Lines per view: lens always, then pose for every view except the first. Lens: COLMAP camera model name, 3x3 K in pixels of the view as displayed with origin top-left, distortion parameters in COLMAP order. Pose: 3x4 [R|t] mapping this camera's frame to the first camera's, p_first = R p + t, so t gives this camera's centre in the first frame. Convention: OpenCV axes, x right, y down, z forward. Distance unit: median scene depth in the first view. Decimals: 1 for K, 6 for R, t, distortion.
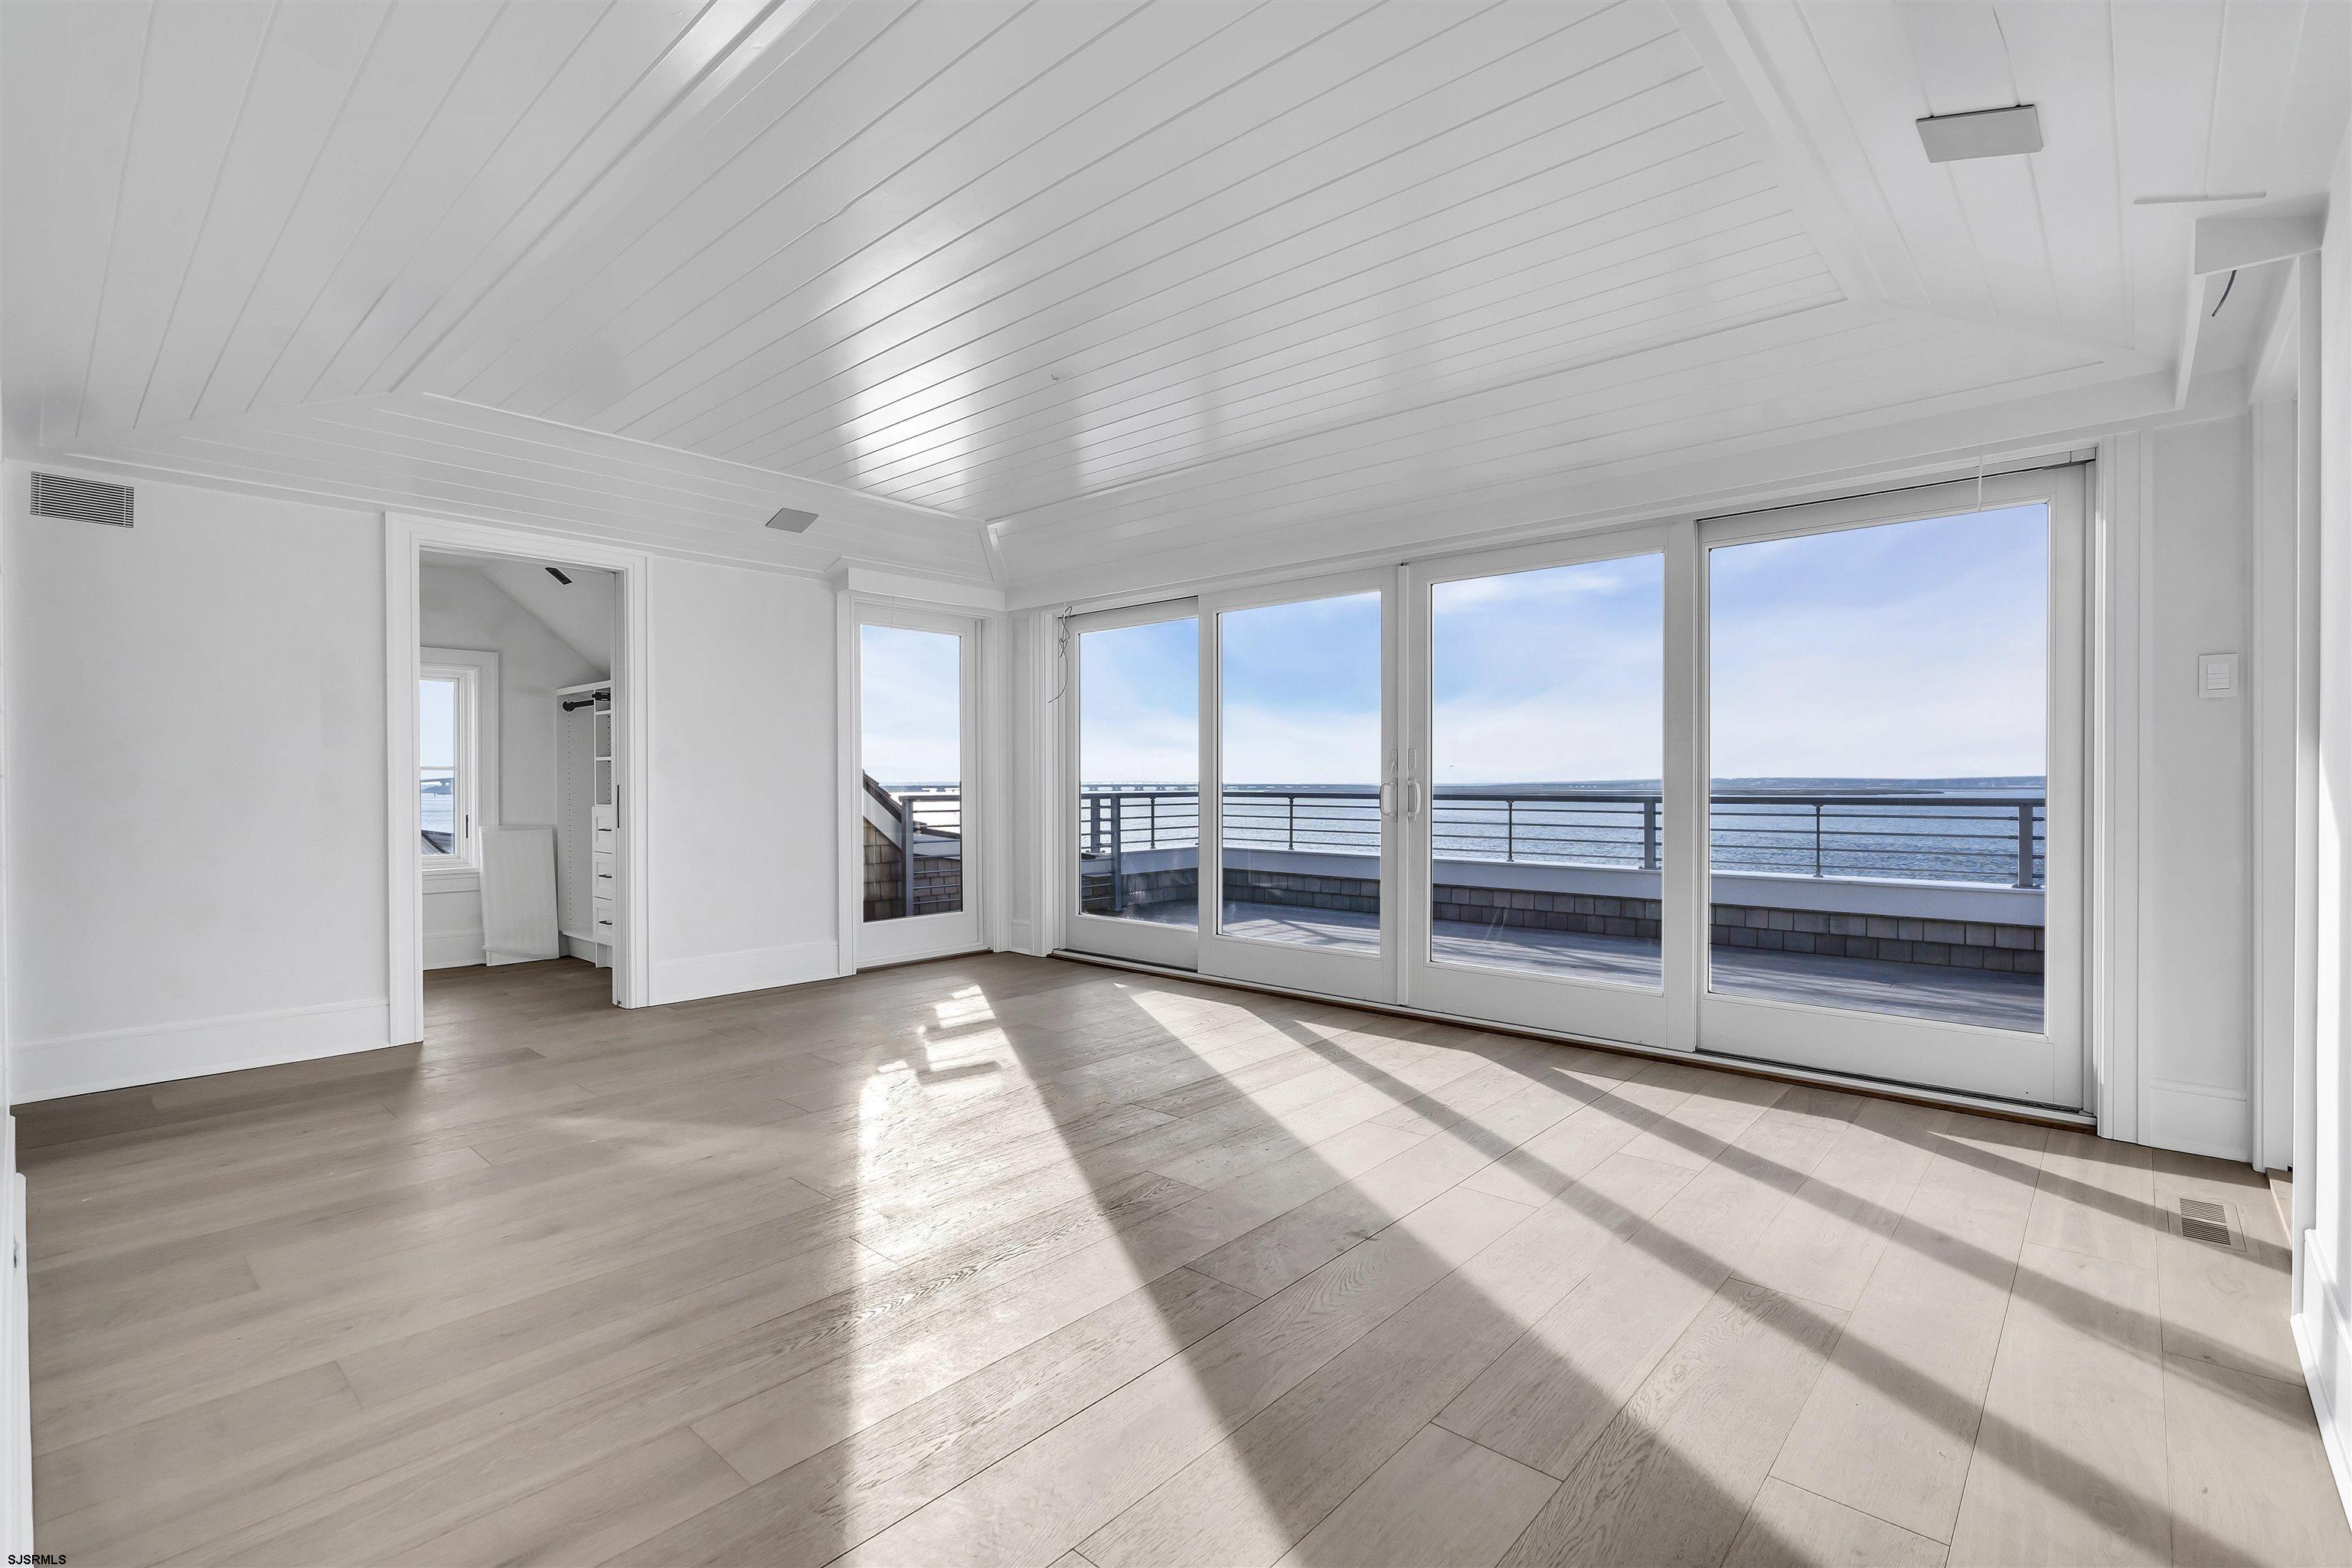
lens RADIAL K [[1070.6, 0, 1187.7], [0, 1070.6, 781.7], [0, 0, 1]] dist [-0.005380, 0.000124]
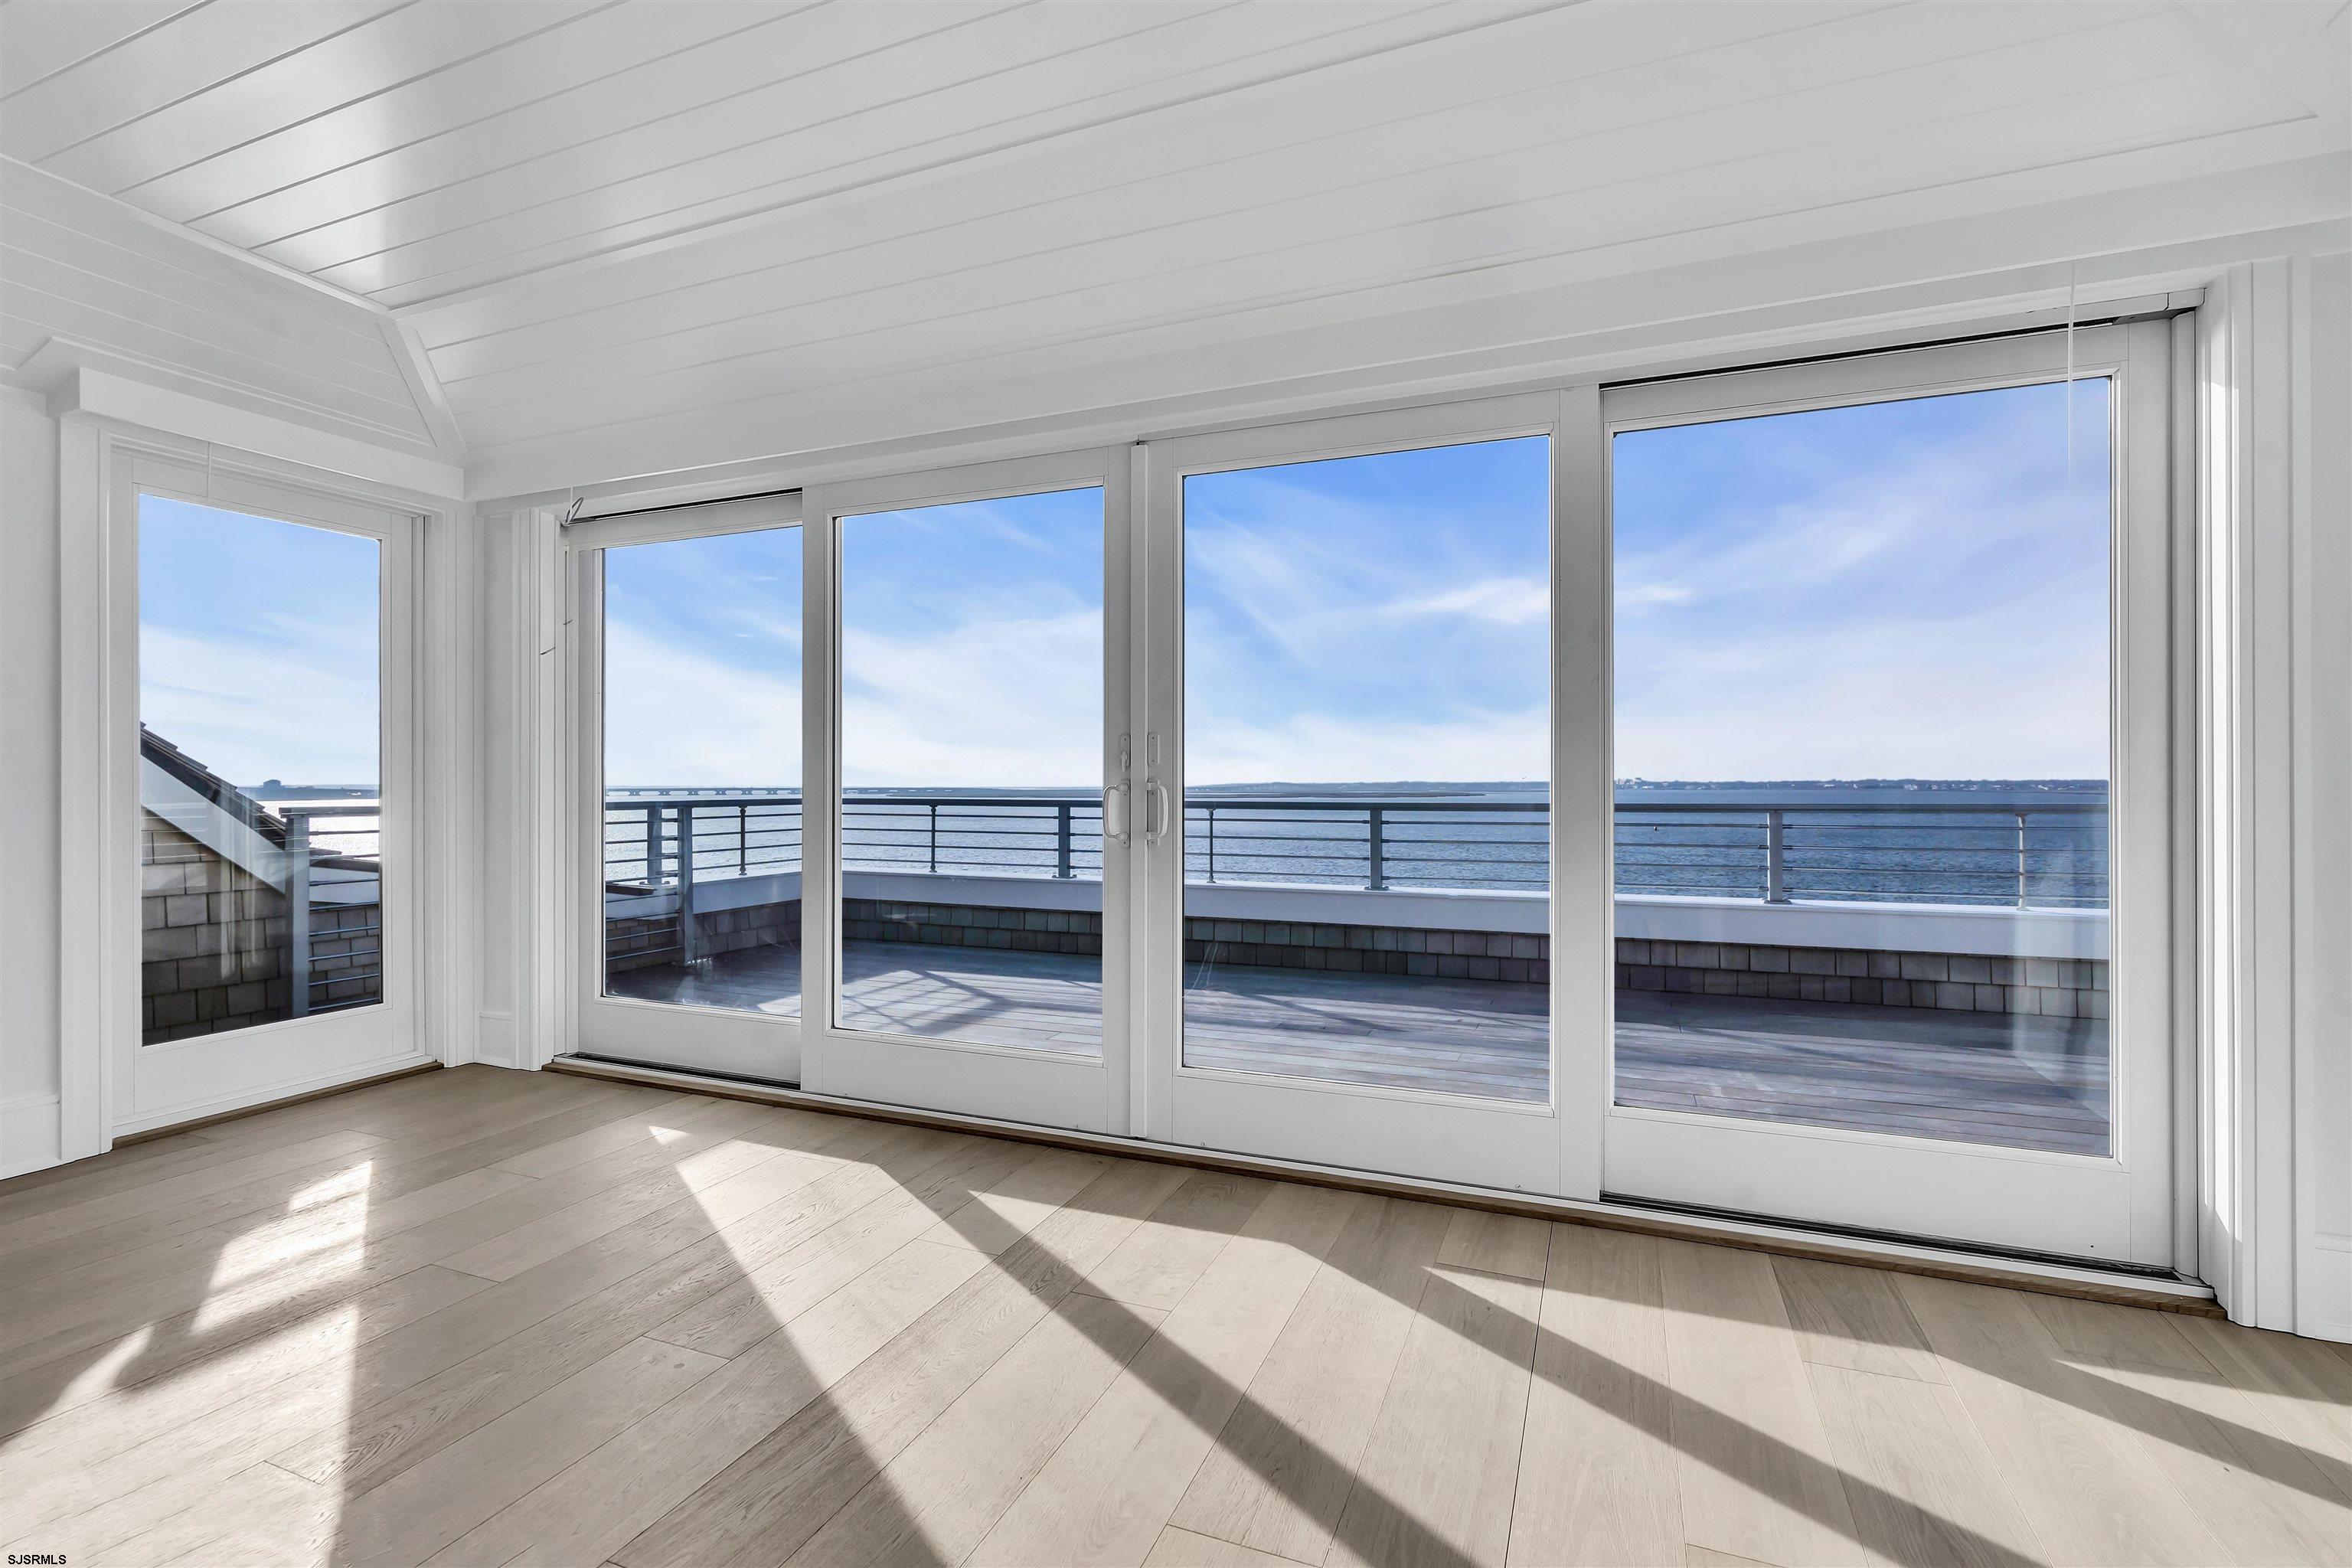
lens RADIAL K [[1070.6, 0, 1187.7], [0, 1070.6, 781.7], [0, 0, 1]] dist [-0.005380, 0.000124]
pose [[0.941426, 0.002297, 0.337211, 0.010806], [-0.000919, 0.999991, -0.004246, 0.000823], [-0.337218, 0.003687, 0.941419, 0.279234]]
